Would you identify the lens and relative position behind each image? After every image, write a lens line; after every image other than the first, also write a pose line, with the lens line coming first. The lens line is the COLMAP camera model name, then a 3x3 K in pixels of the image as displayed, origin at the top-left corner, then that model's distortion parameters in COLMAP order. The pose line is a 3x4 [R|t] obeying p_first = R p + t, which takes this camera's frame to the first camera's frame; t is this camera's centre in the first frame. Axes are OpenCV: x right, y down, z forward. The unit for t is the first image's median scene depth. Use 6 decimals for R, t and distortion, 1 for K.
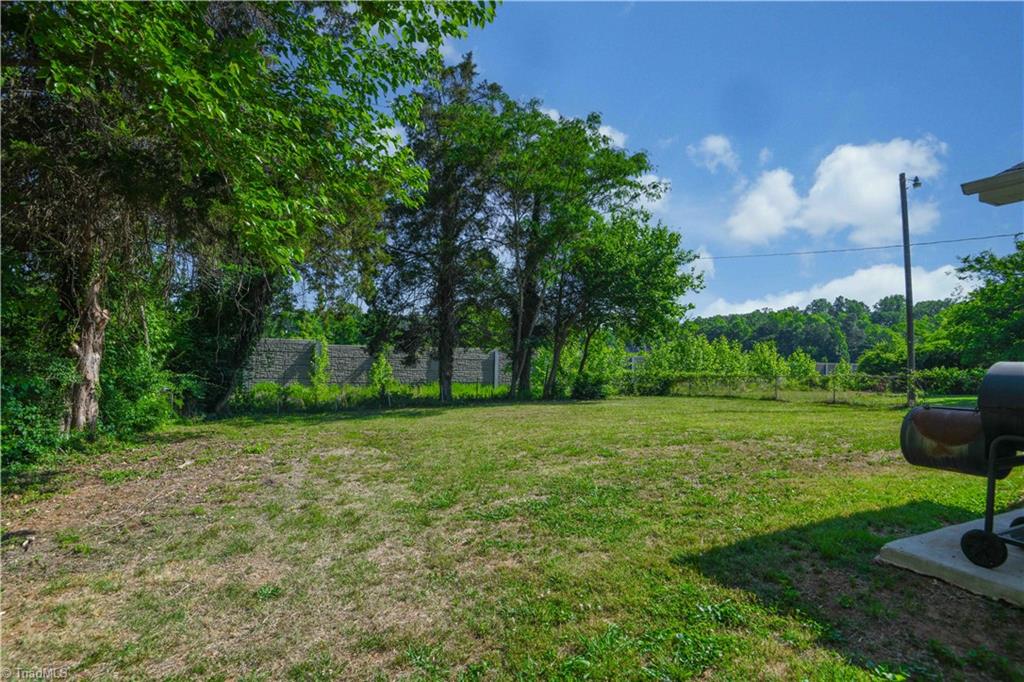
lens RADIAL K [[474.1, 0, 510.9], [0, 474.1, 338.7], [0, 0, 1]] dist [-0.002098, -0.006459]
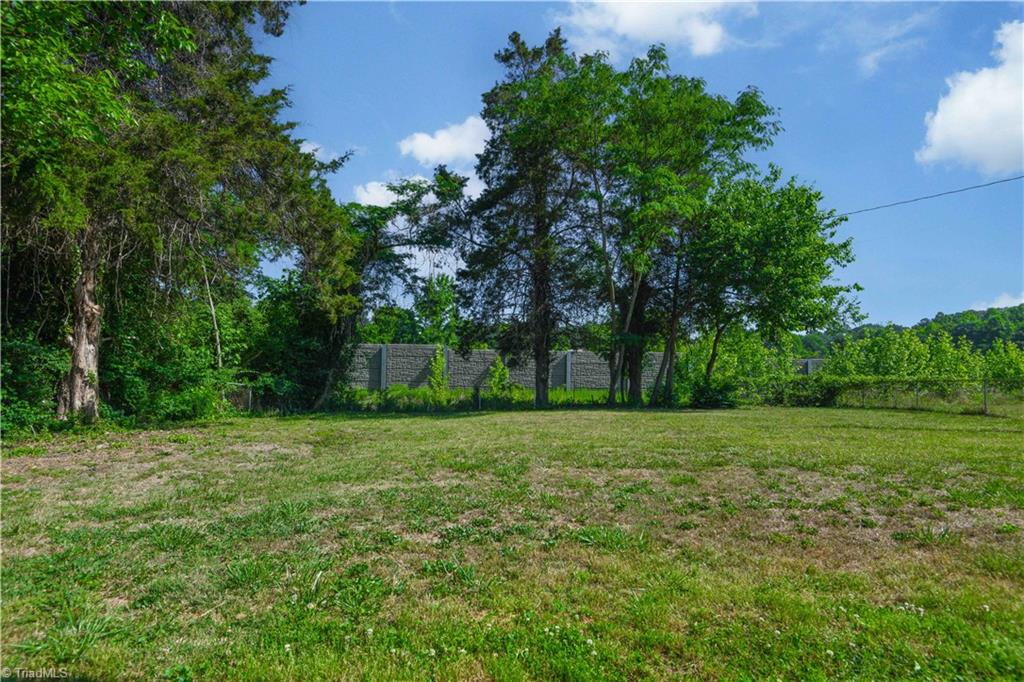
lens RADIAL K [[474.1, 0, 511.9], [0, 474.1, 345.9], [0, 0, 1]] dist [-0.002098, -0.006459]
pose [[0.933522, -0.019246, -0.358003, 0.155303], [0.018010, 0.999815, -0.006788, 0.020458], [0.358068, -0.000111, 0.933696, 0.111173]]
